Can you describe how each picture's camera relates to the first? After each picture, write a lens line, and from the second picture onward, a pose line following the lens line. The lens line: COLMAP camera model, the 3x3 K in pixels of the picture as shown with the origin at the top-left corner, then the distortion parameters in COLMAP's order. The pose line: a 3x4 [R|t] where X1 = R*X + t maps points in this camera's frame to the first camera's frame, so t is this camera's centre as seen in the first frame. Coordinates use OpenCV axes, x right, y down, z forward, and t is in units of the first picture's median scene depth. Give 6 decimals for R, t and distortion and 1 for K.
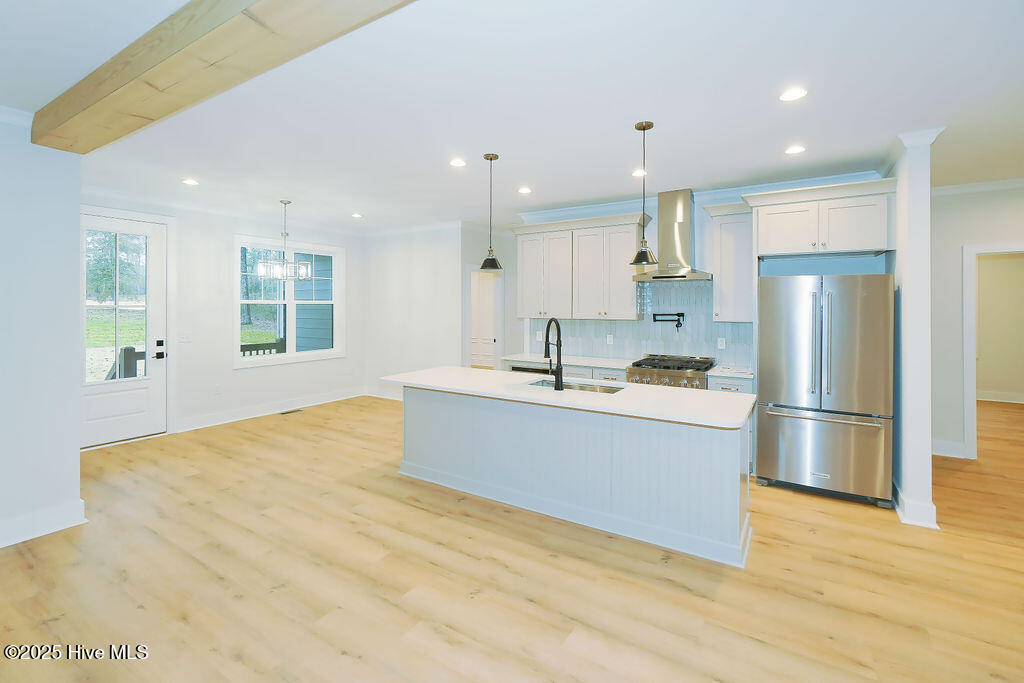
lens RADIAL K [[464.5, 0, 498.7], [0, 464.5, 310.2], [0, 0, 1]] dist [-0.003609, 0.000238]
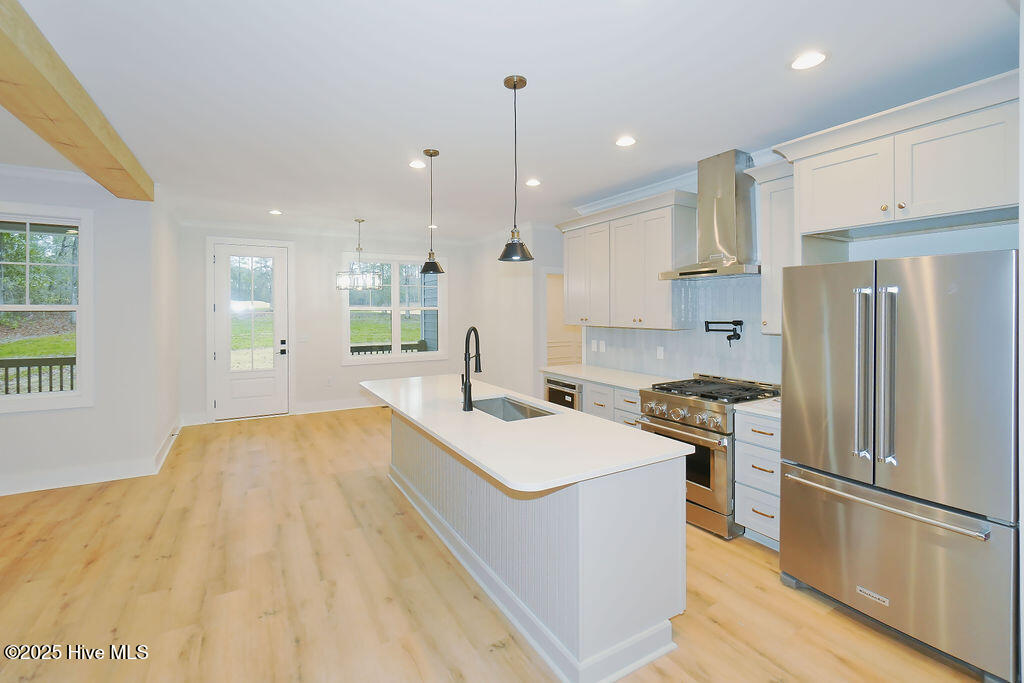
lens RADIAL K [[456.2, 0, 505.4], [0, 456.2, 312.7], [0, 0, 1]] dist [-0.000865, -0.000527]
pose [[0.884955, -0.002788, -0.465667, 0.402169], [0.000785, 0.999990, -0.004494, -0.003383], [0.465675, 0.003611, 0.884948, 0.192334]]
